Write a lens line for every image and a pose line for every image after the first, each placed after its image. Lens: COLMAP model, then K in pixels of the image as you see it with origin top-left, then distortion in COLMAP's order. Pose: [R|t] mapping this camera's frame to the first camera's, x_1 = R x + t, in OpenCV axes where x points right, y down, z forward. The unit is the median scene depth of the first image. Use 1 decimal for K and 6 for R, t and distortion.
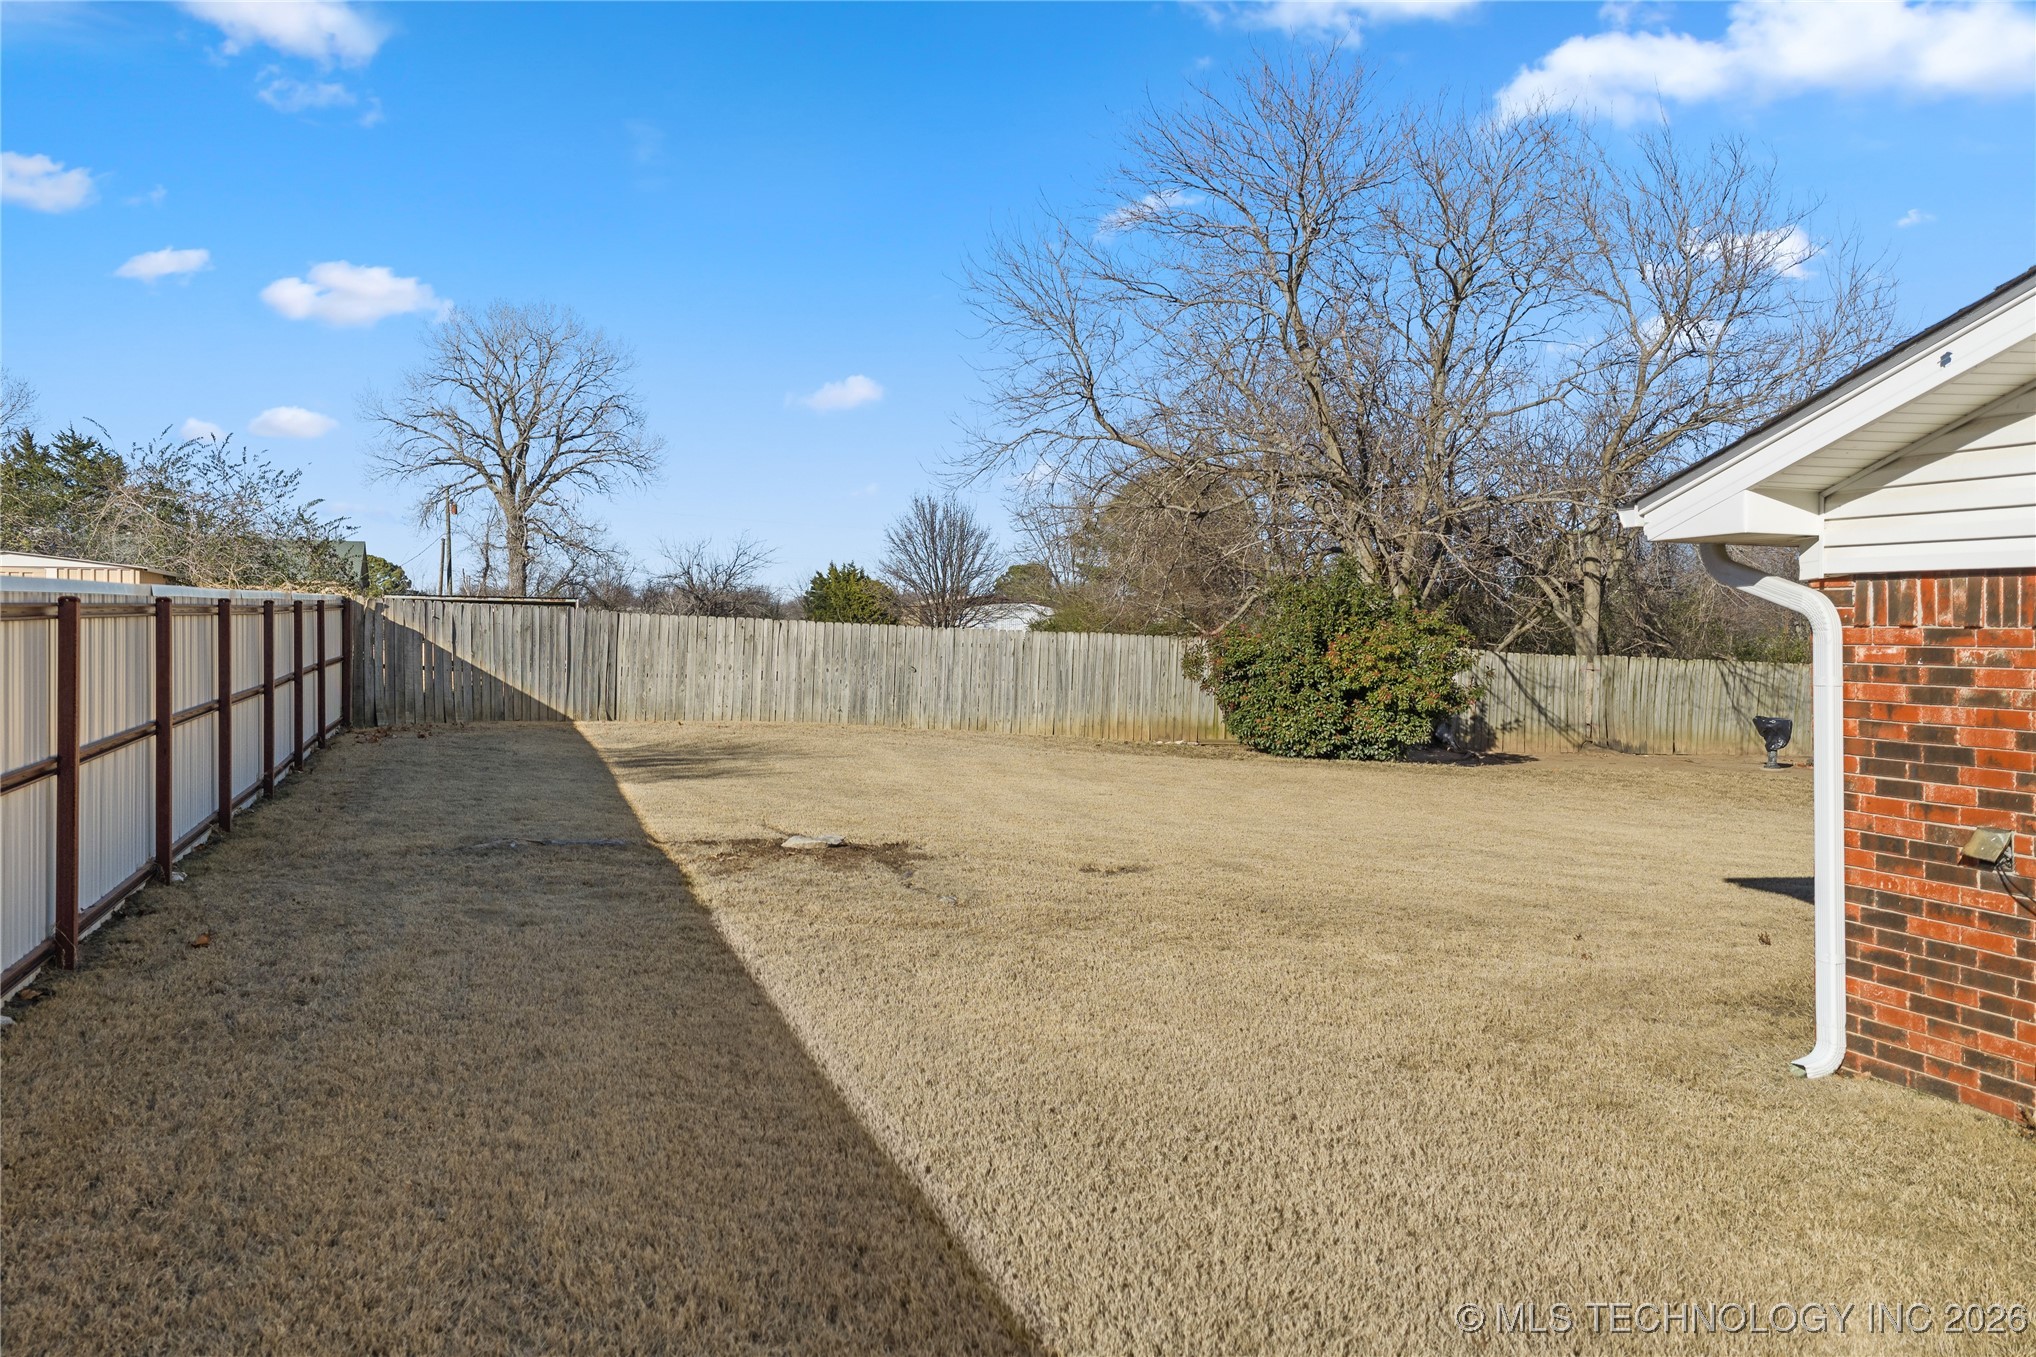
lens RADIAL K [[1787.8, 0, 1019.2], [0, 1787.8, 612.1], [0, 0, 1]] dist [-0.001803, -0.013408]
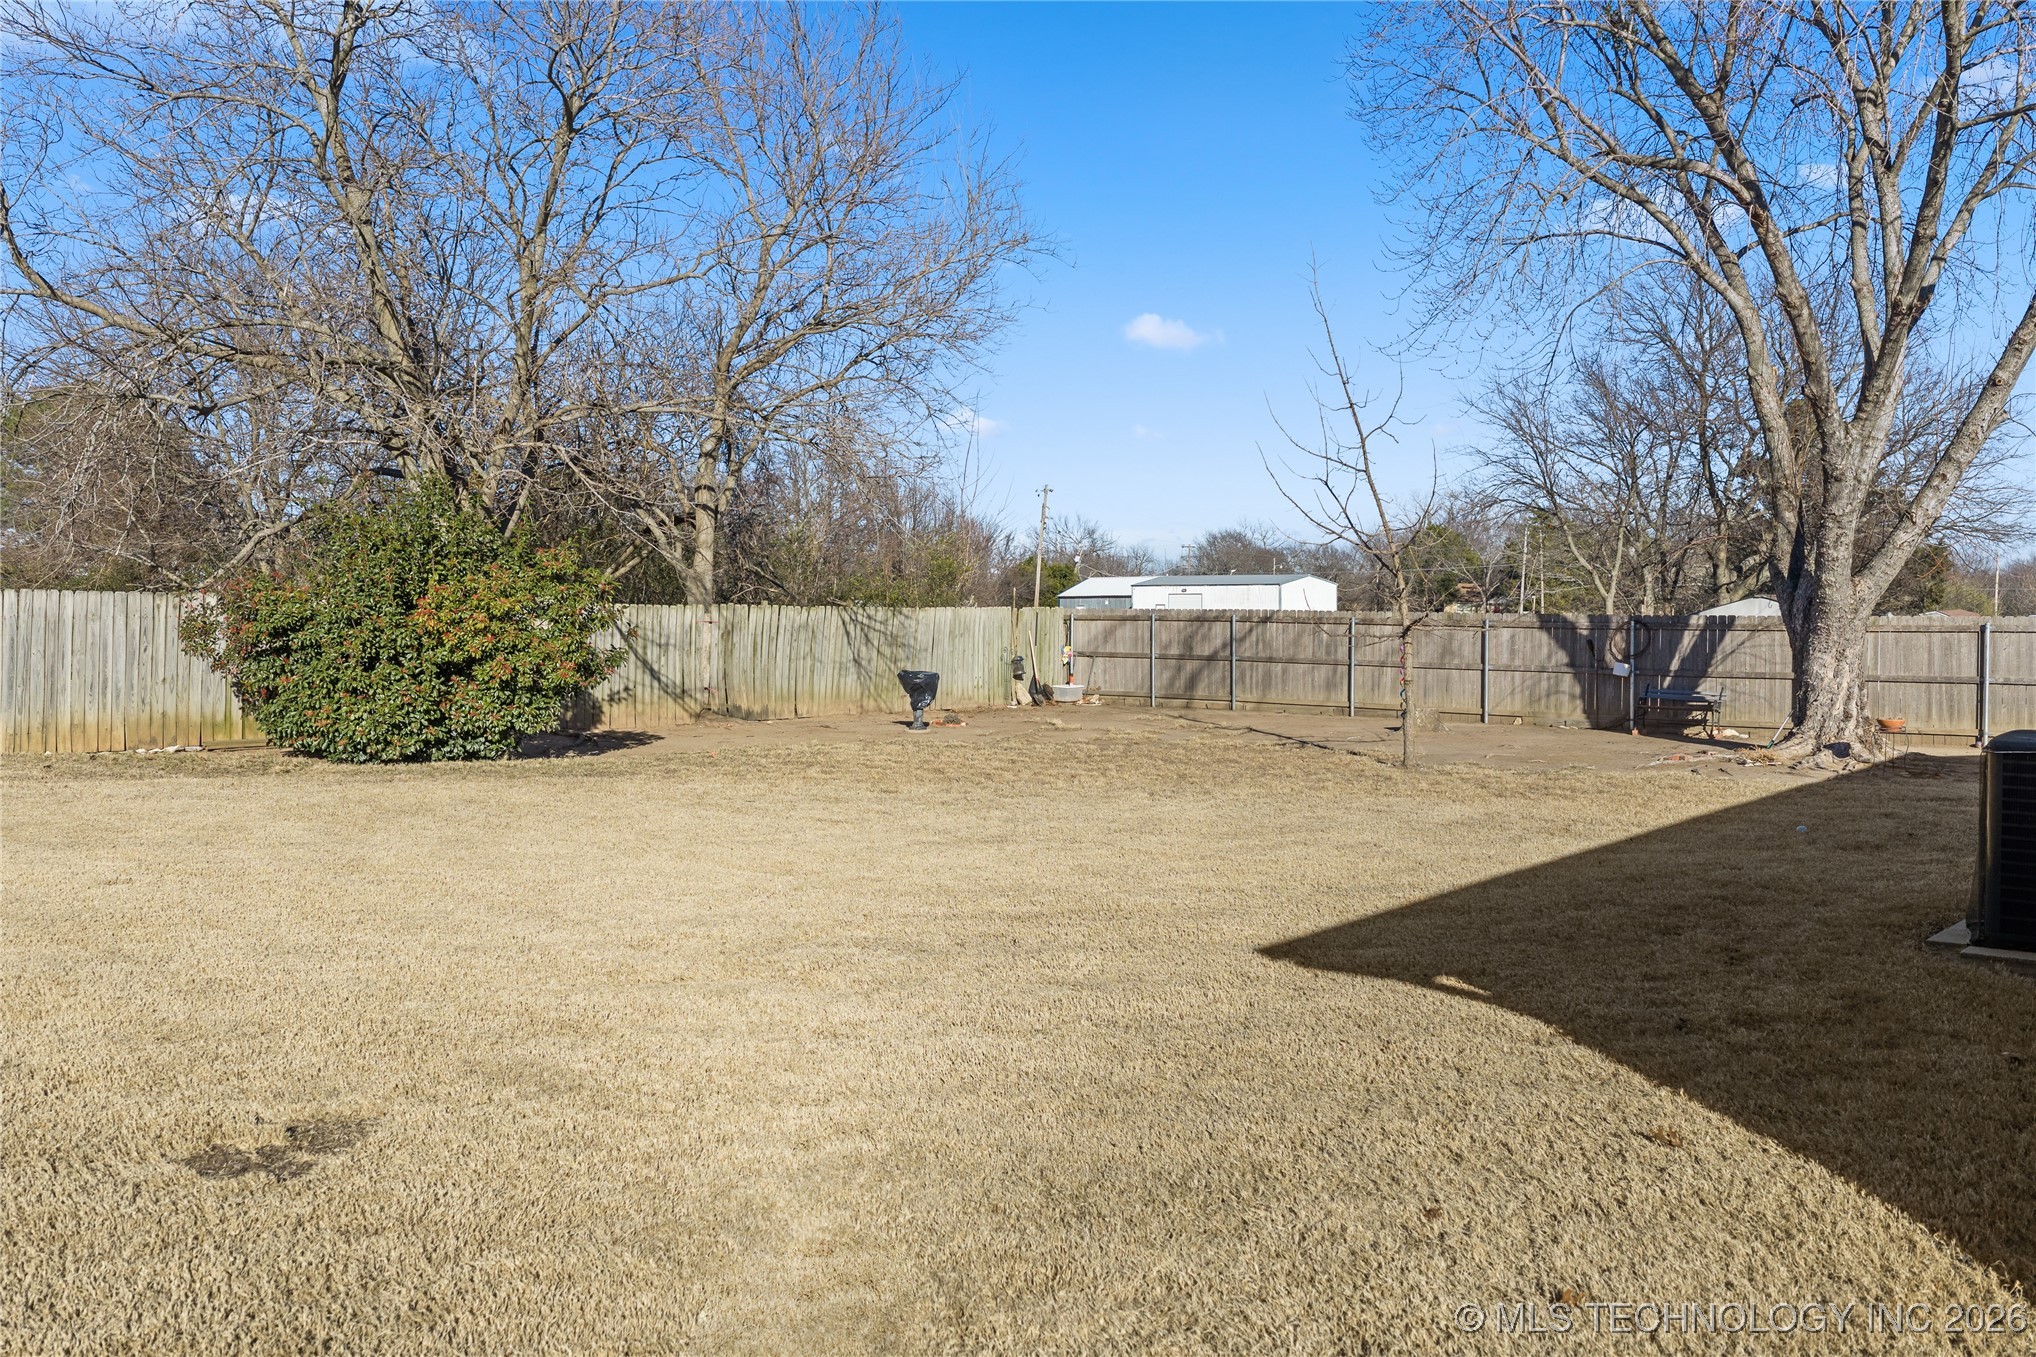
lens RADIAL K [[1787.8, 0, 1019.2], [0, 1787.8, 612.1], [0, 0, 1]] dist [-0.001803, -0.013408]
pose [[0.834003, -0.027353, 0.551081, -0.014546], [0.010678, 0.999384, 0.033445, 0.002002], [-0.551657, -0.022009, 0.833781, 0.261080]]
